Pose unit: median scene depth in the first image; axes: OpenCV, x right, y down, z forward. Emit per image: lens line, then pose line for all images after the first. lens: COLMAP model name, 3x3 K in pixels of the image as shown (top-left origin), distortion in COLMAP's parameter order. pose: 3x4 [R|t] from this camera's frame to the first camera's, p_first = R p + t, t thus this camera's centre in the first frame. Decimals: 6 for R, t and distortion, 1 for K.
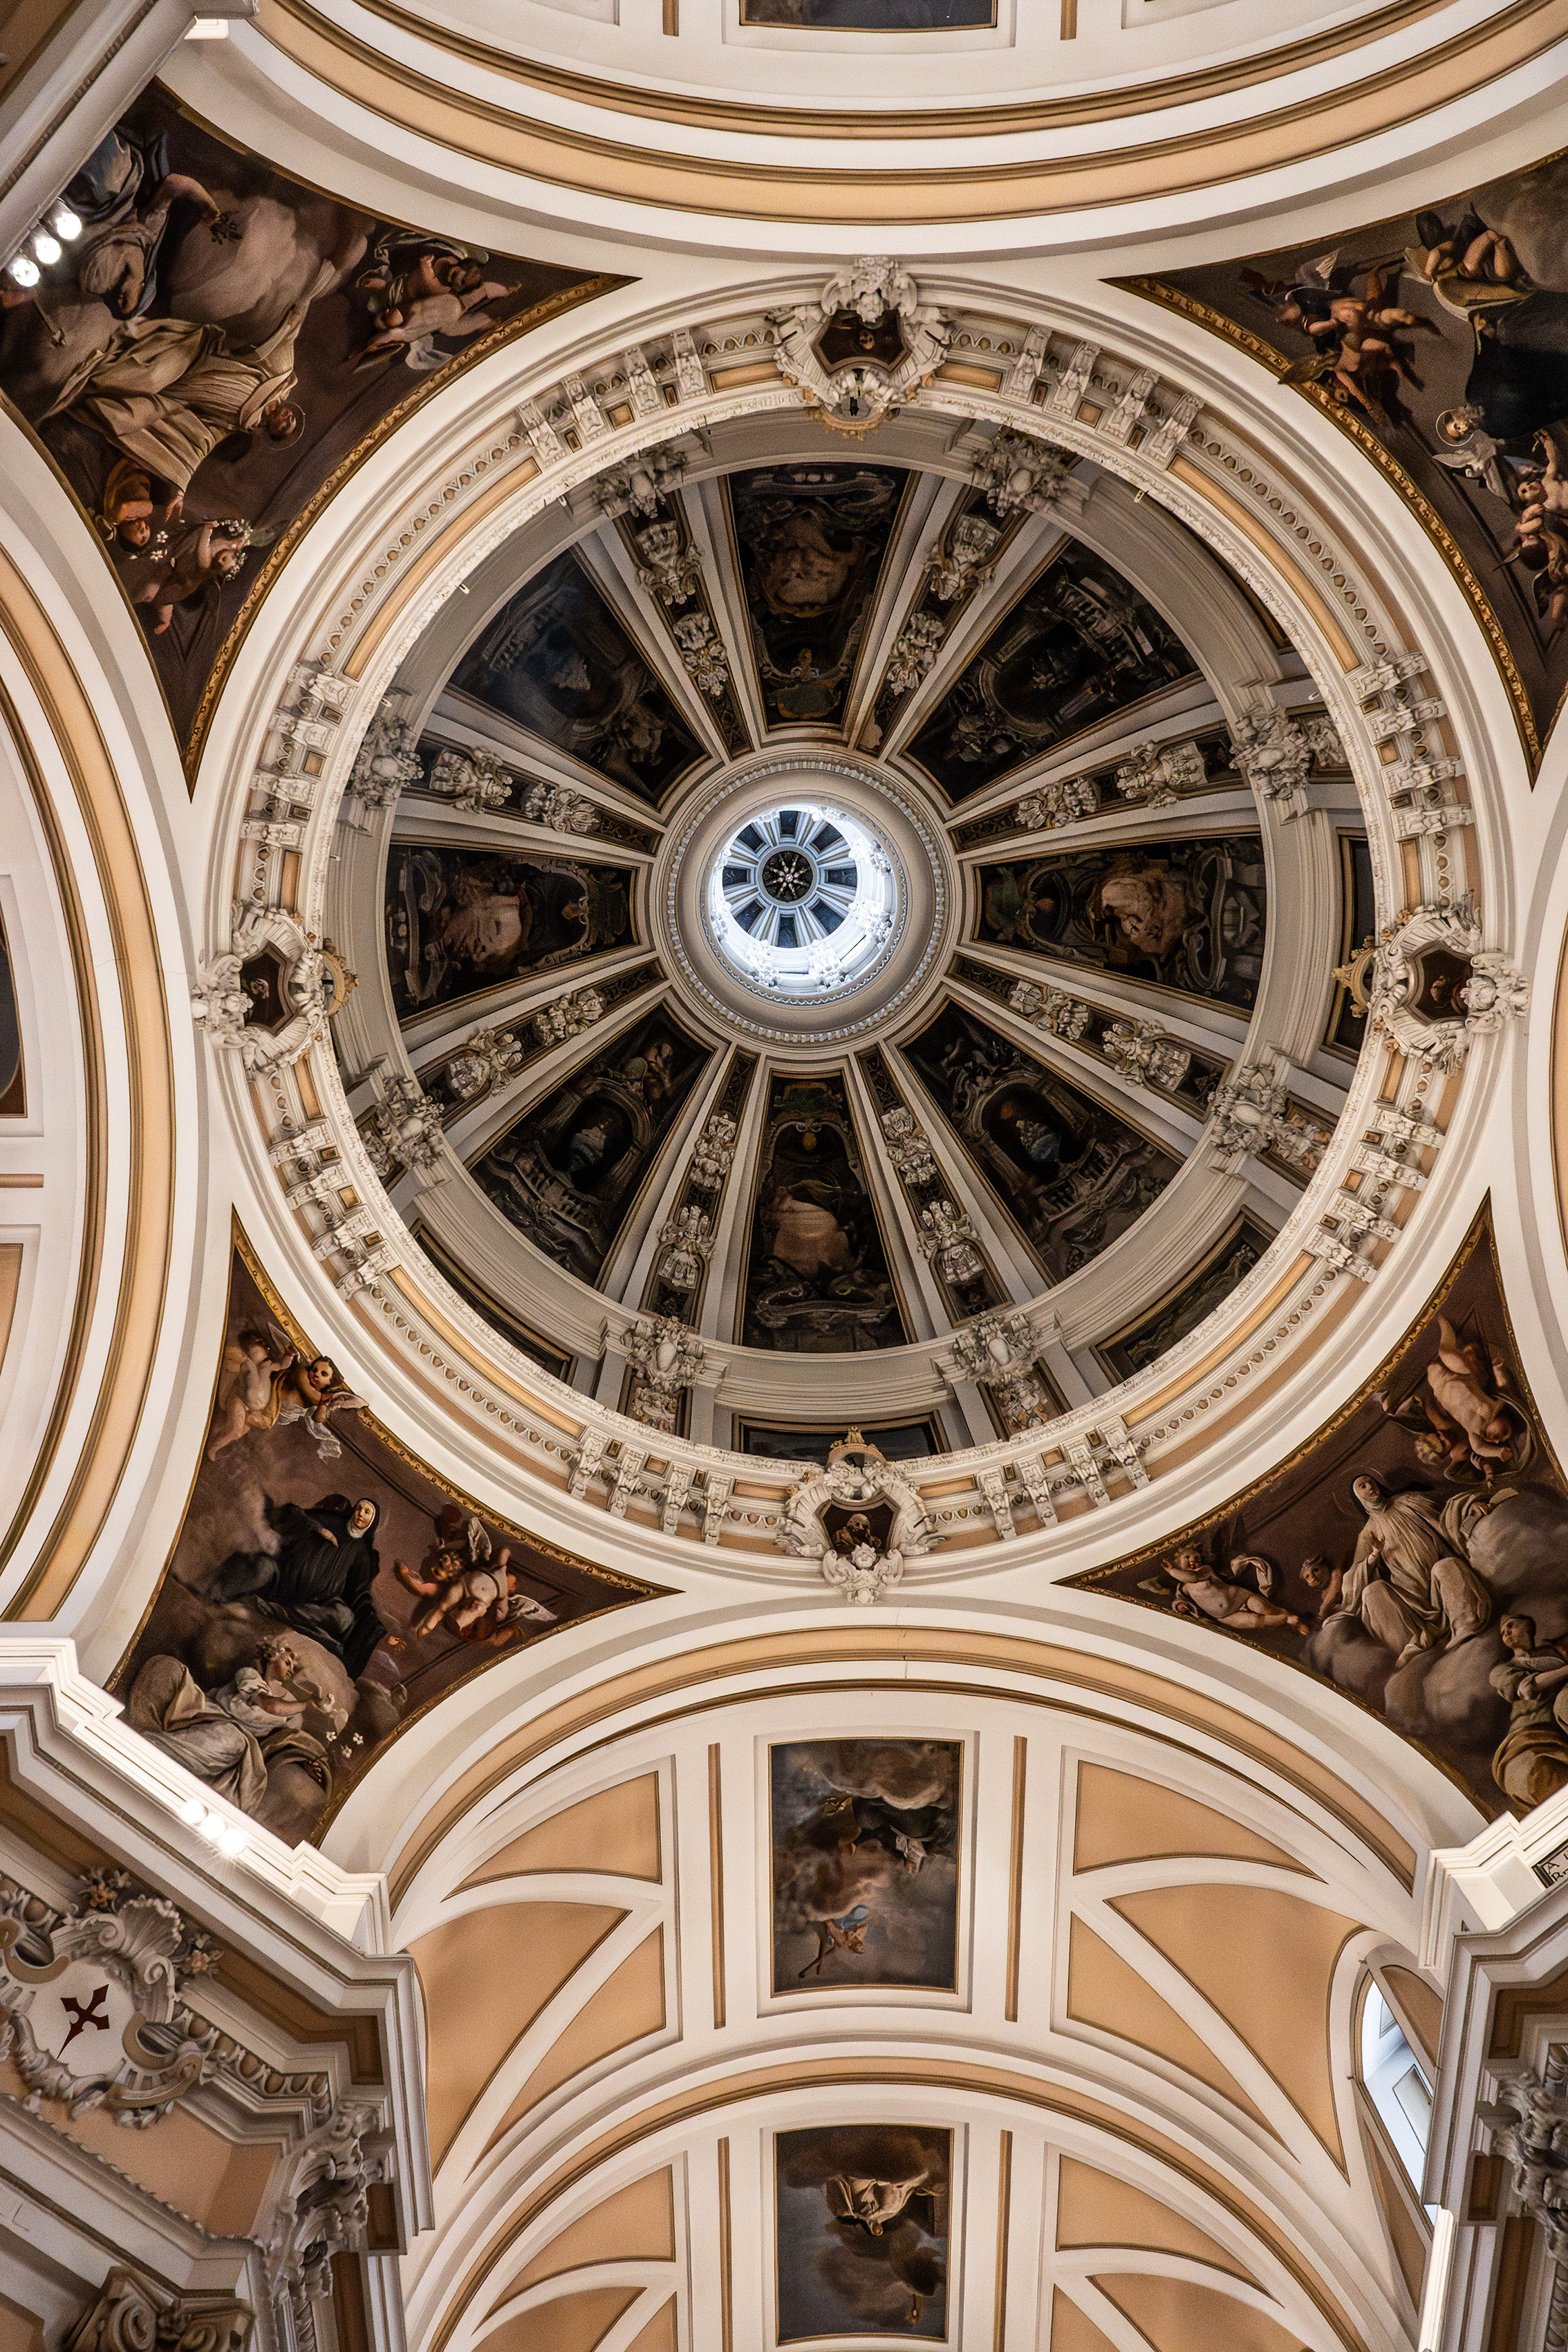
lens RADIAL K [[1555.2, 0, 773.9], [0, 1555.2, 1185.0], [0, 0, 1]] dist [-0.023982, 0.005061]
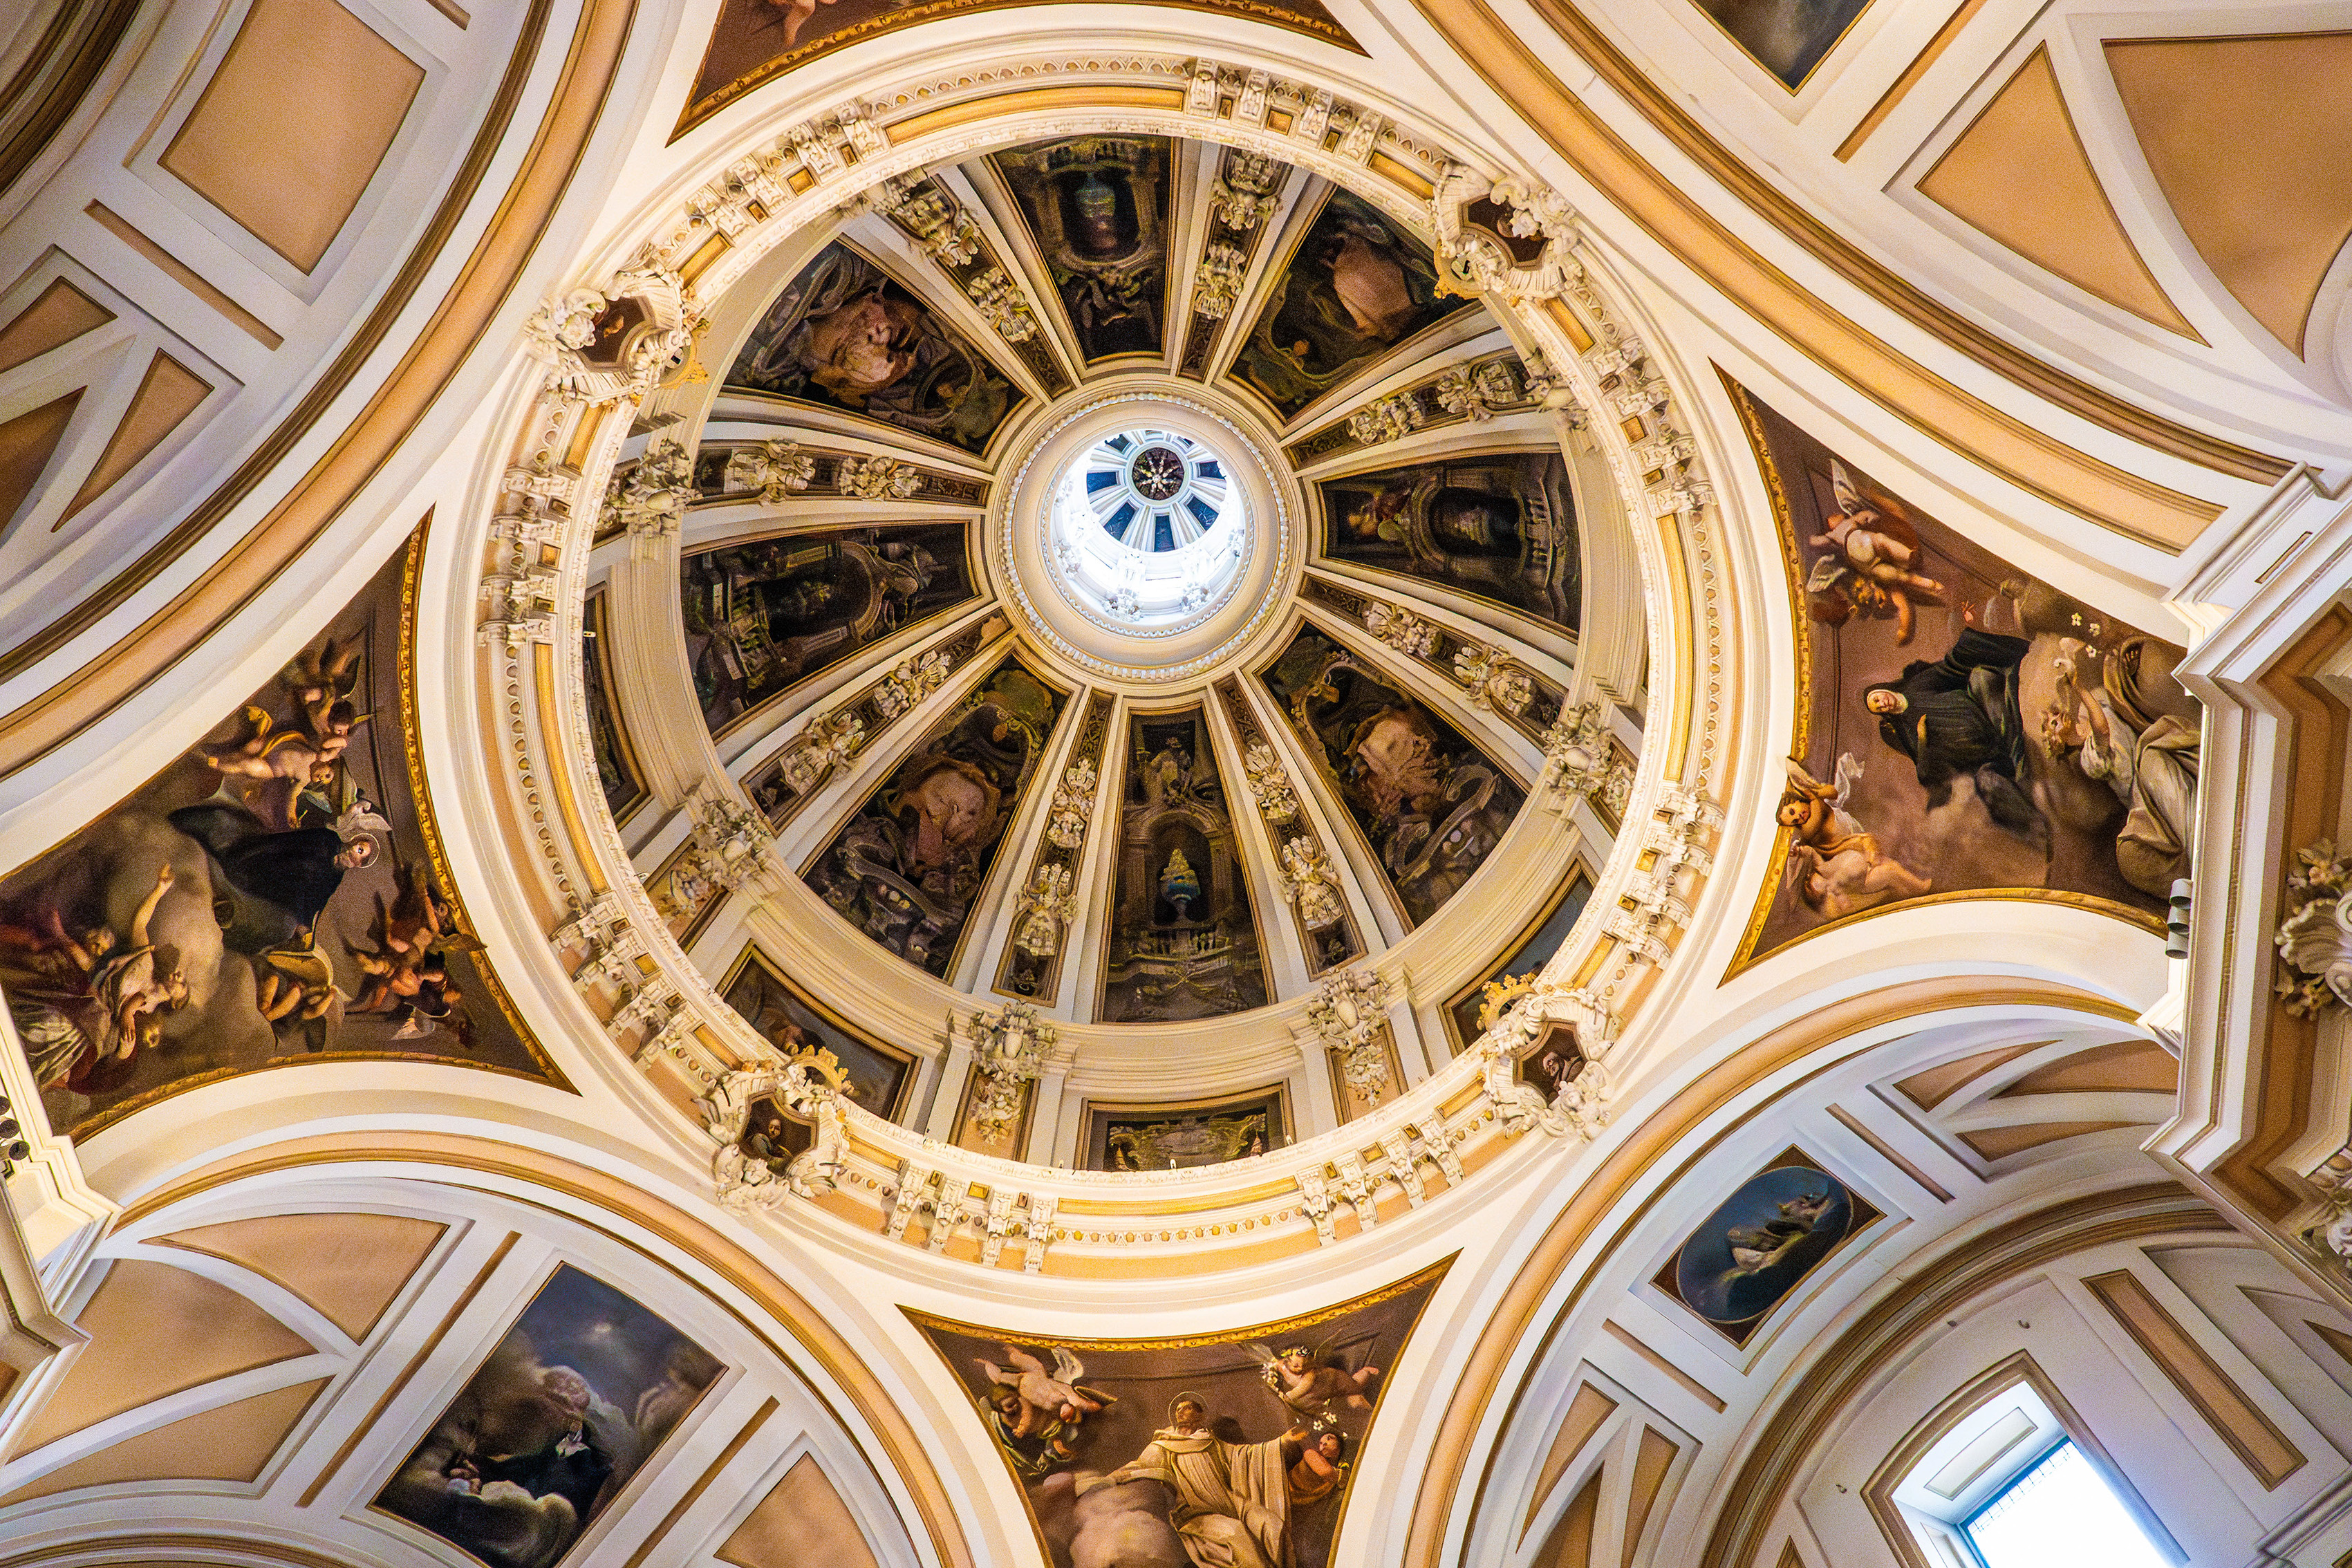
lens RADIAL K [[1620.8, 0, 1173.4], [0, 1620.8, 789.6], [0, 0, 1]] dist [0.006833, -0.004446]
pose [[-0.777713, -0.592847, -0.209034, 0.251769], [0.610772, -0.633958, -0.474399, 0.421950], [0.148727, -0.496618, 0.855132, 0.115164]]
